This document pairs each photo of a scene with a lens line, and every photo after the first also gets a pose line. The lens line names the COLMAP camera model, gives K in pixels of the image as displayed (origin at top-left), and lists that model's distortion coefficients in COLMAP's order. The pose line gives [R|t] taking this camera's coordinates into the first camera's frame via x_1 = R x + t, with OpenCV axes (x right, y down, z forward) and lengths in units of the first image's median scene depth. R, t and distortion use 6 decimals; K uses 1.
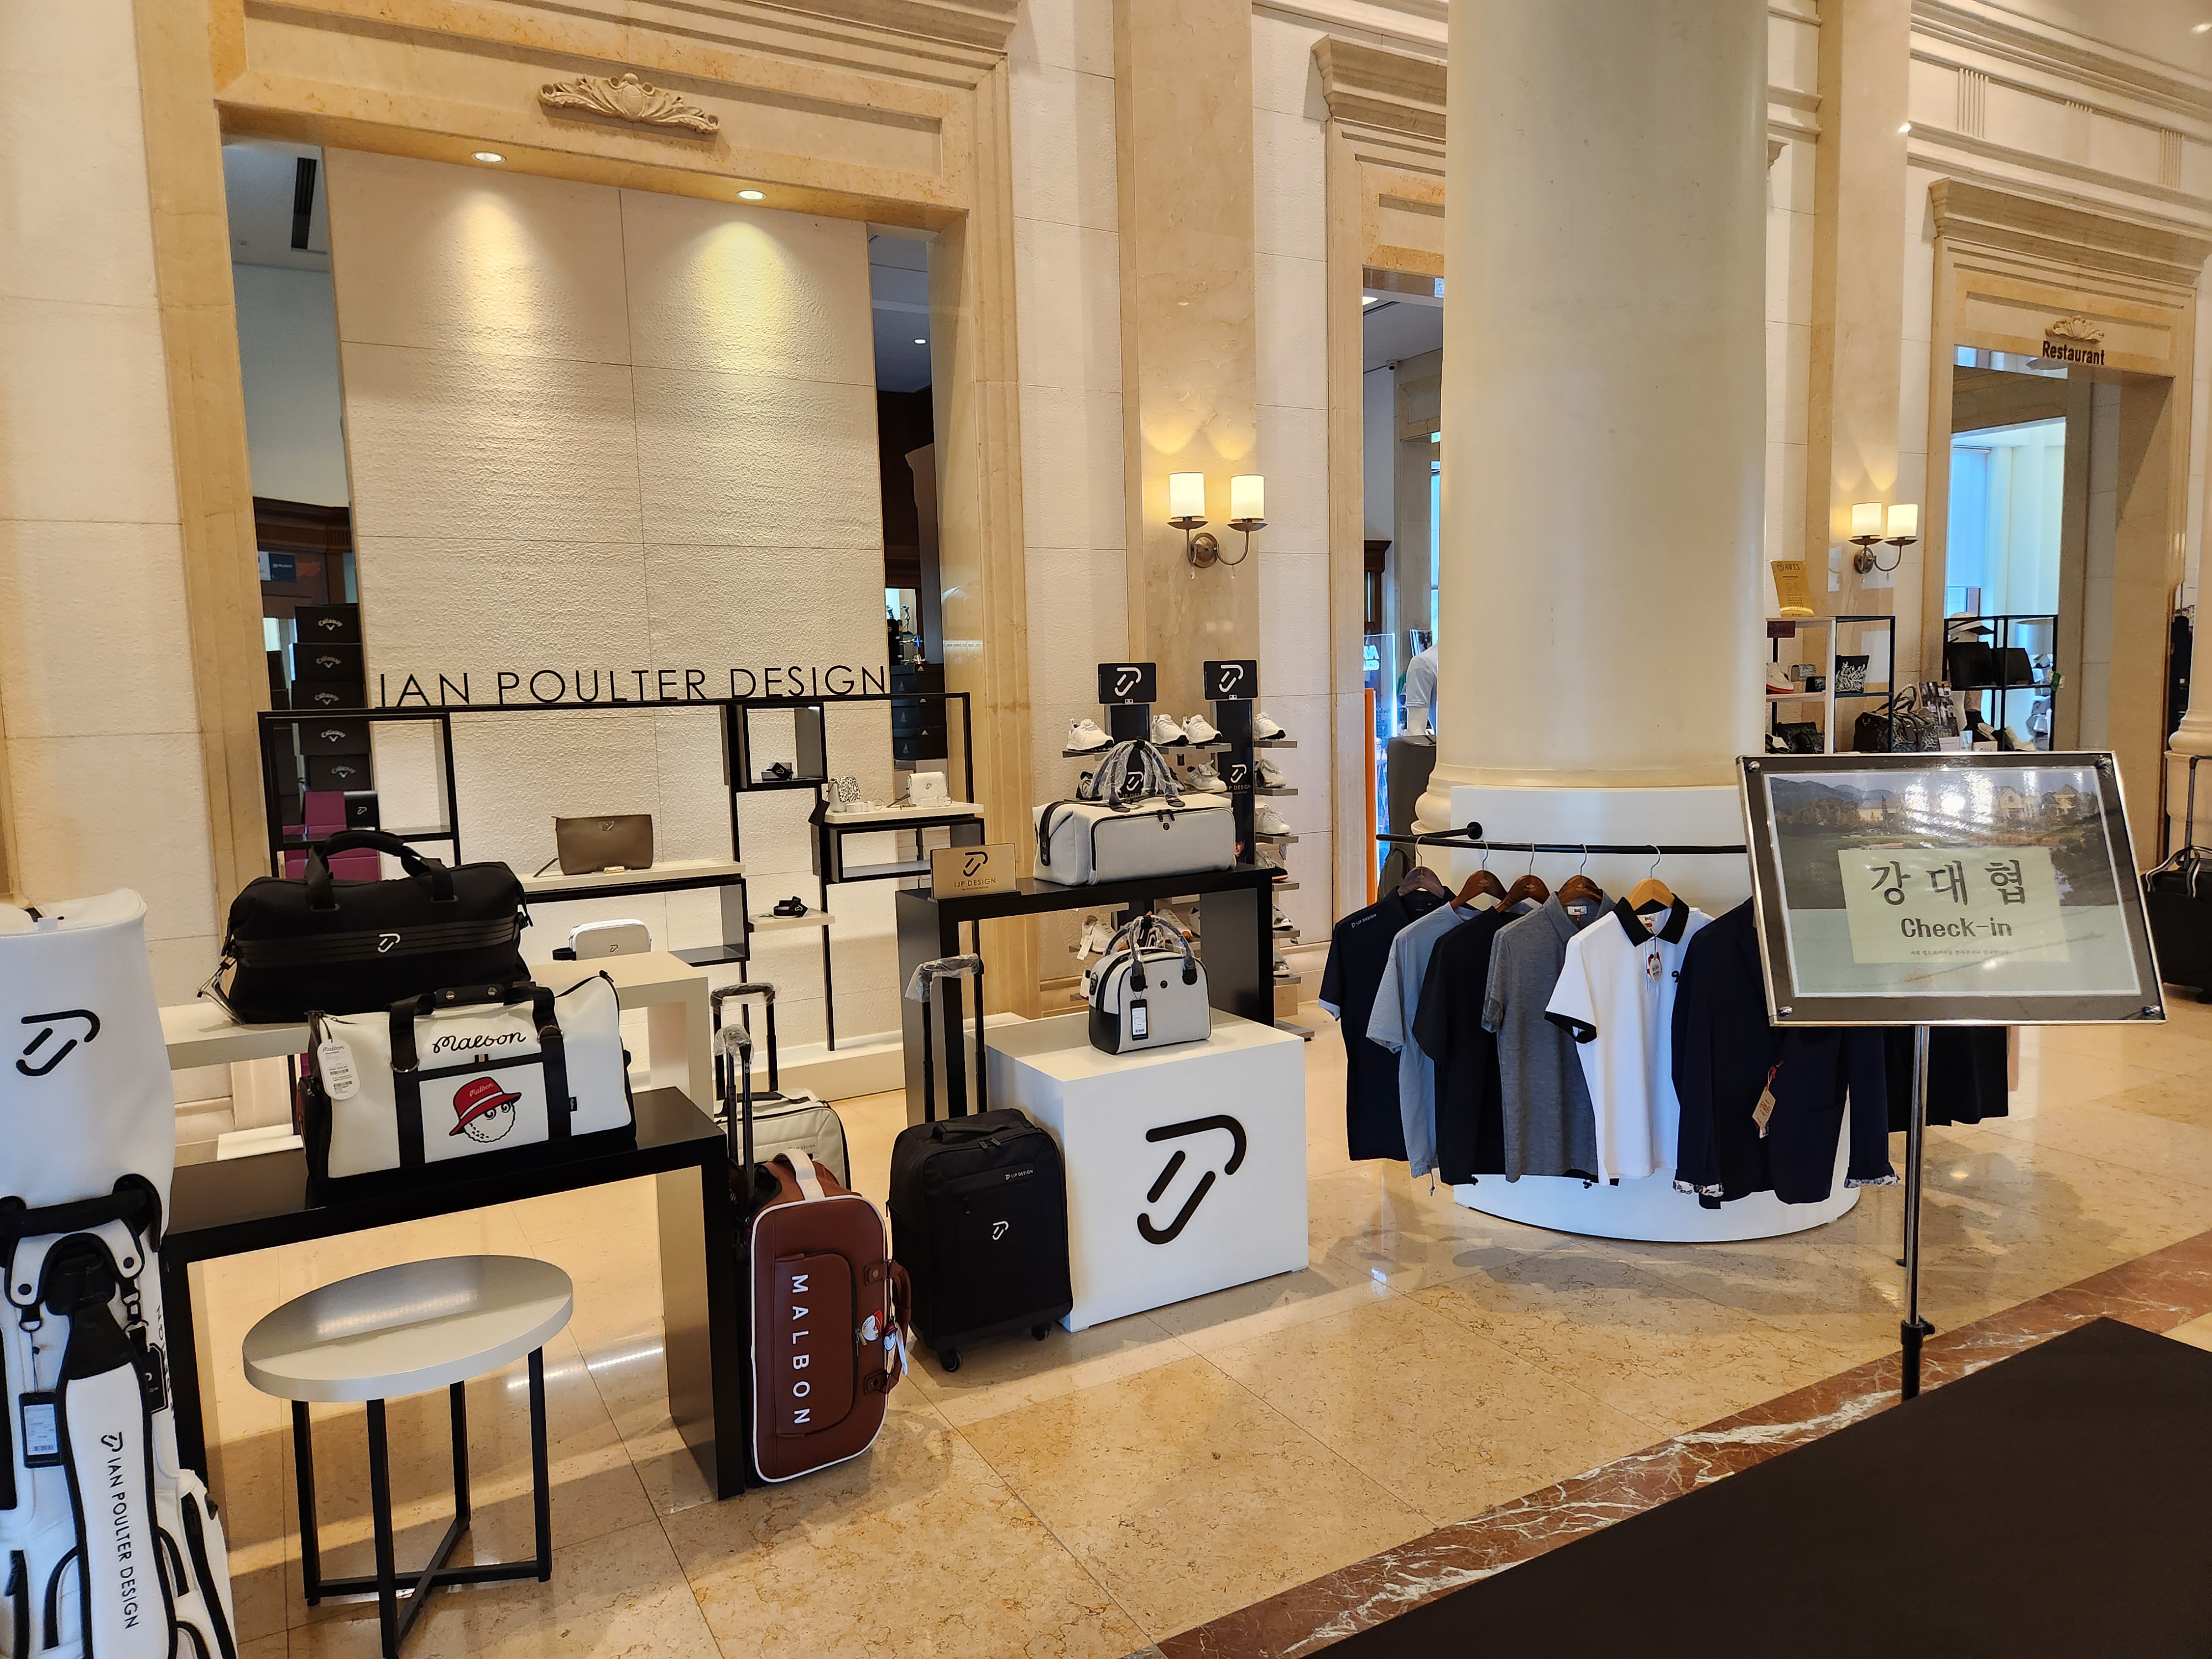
lens RADIAL K [[1448.6, 0, 1108.3], [0, 1448.6, 826.9], [0, 0, 1]] dist [0.008716, -0.013444]
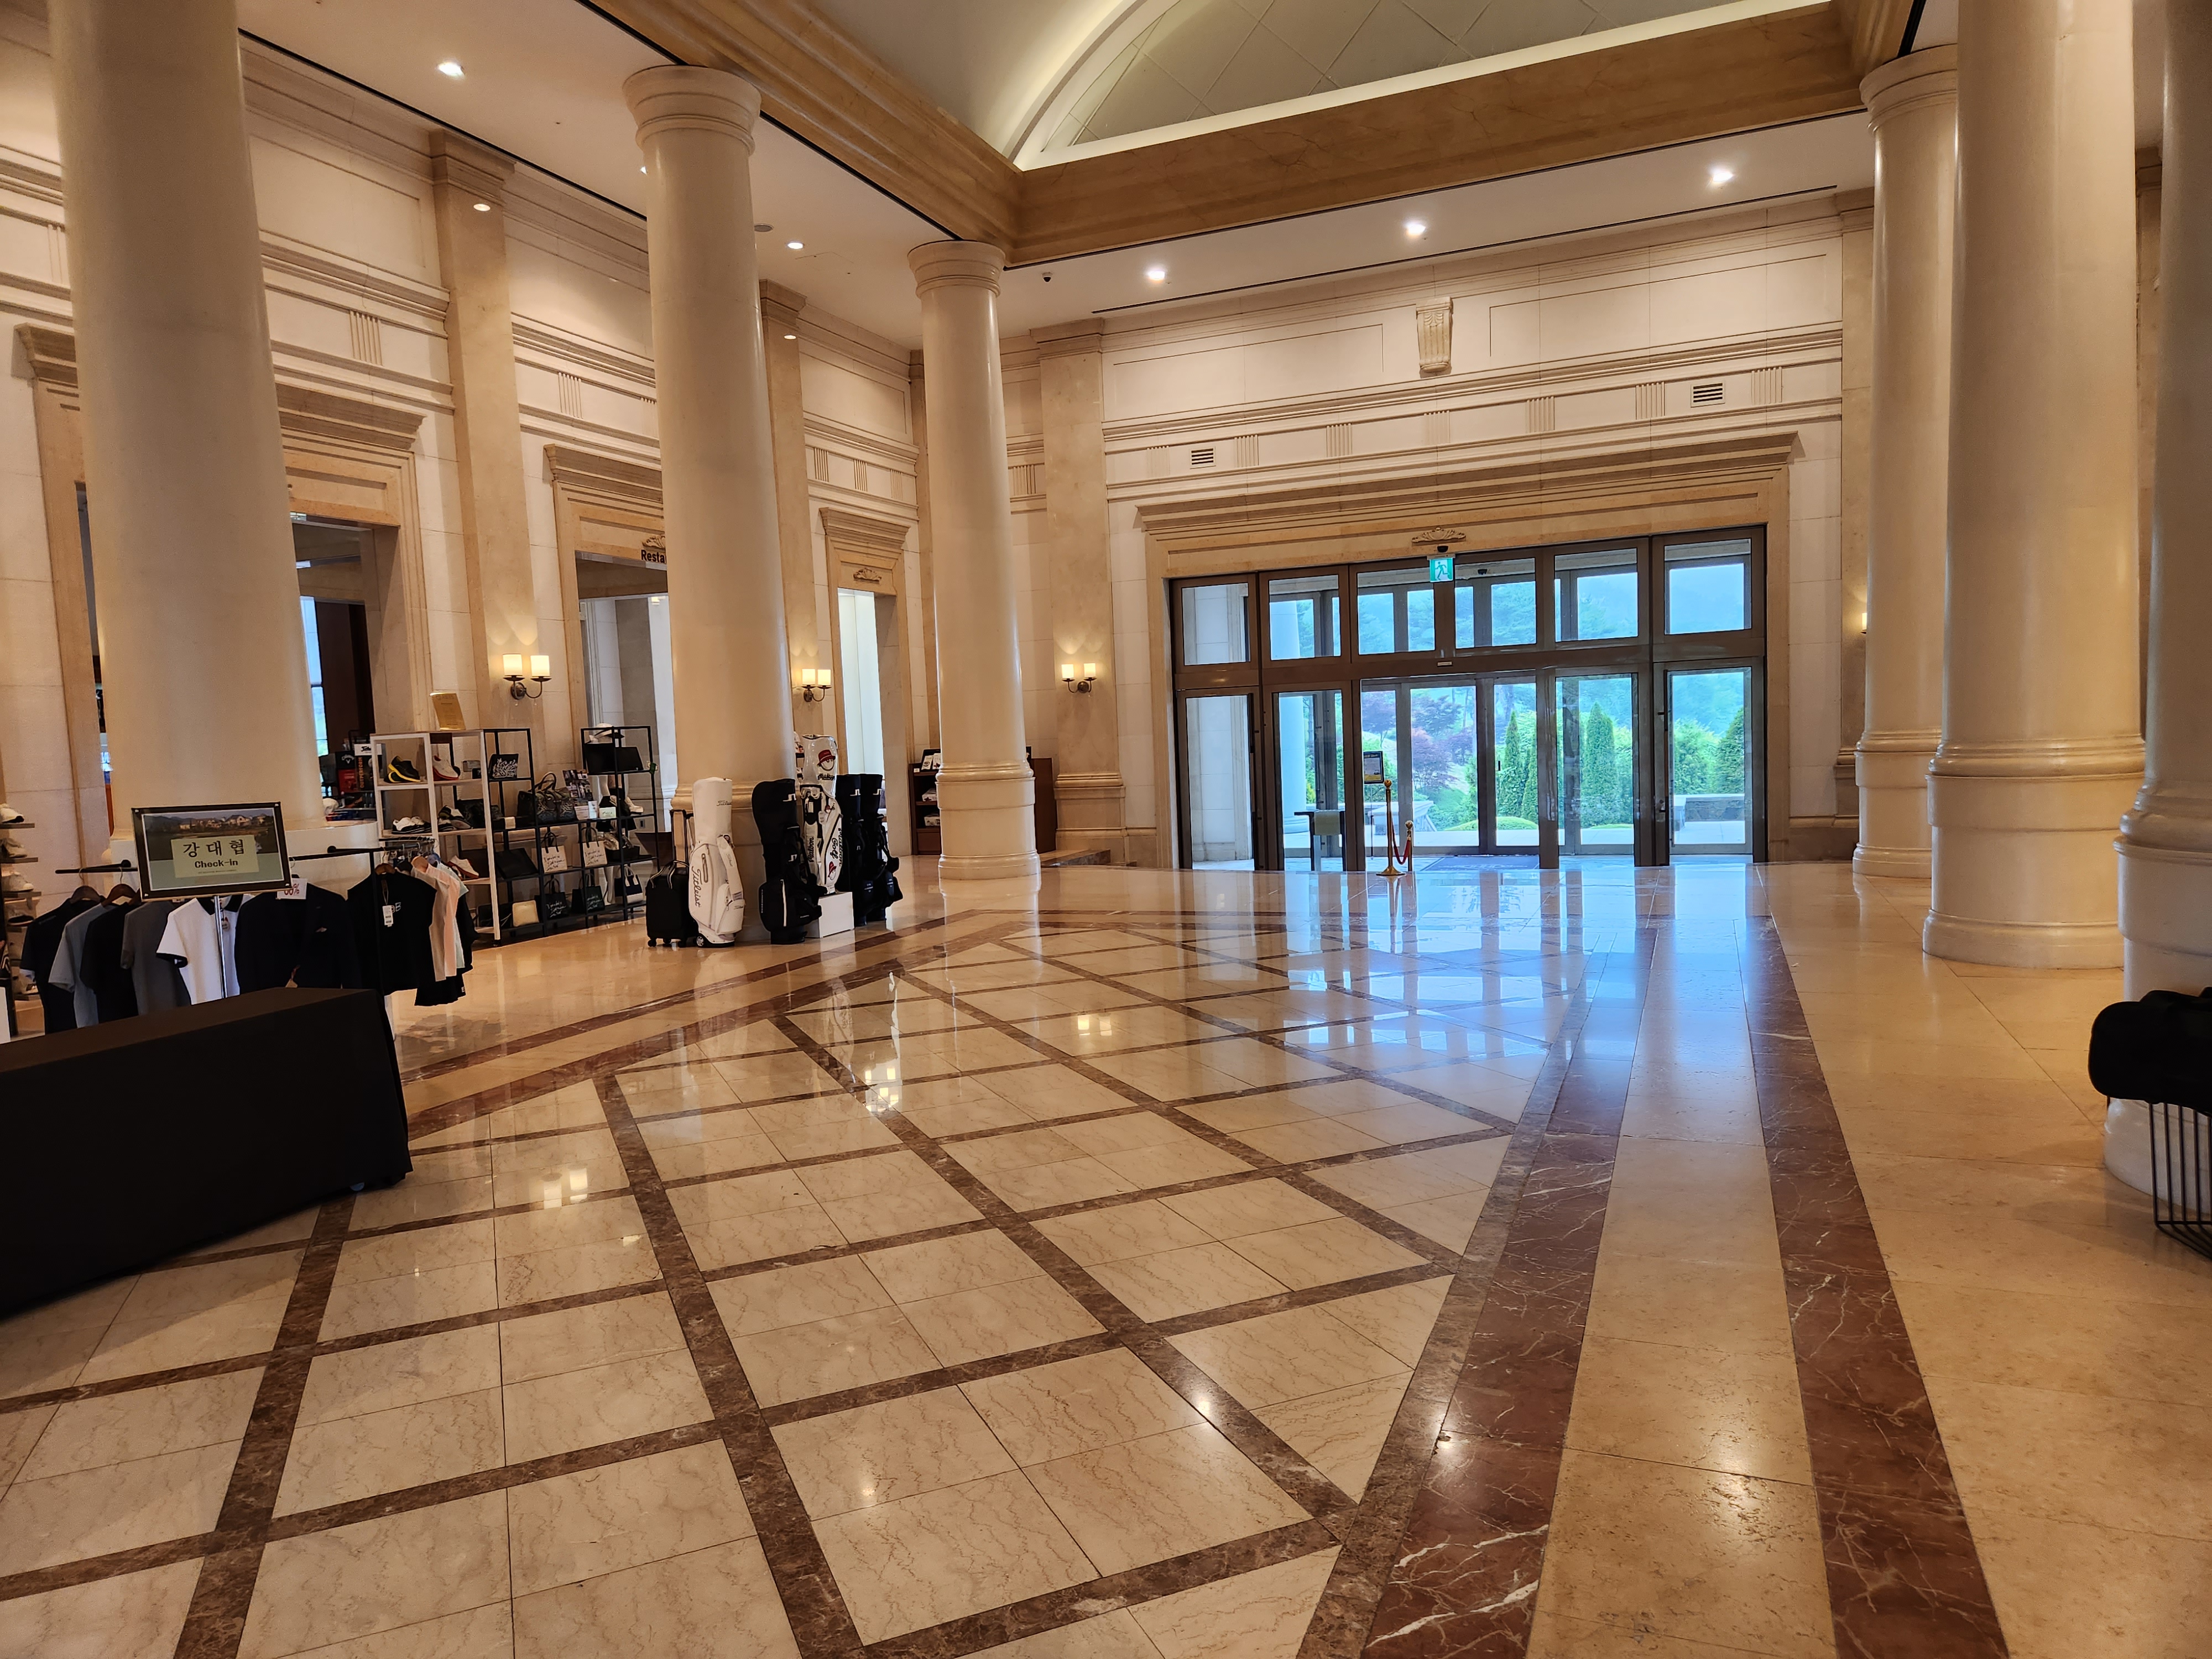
lens RADIAL K [[1448.6, 0, 1115.4], [0, 1448.6, 852.6], [0, 0, 1]] dist [0.008716, -0.013444]
pose [[0.765986, -0.056159, 0.640400, 0.028467], [0.082547, 0.996523, -0.011346, 0.063260], [-0.637536, 0.061554, 0.767958, -0.655777]]
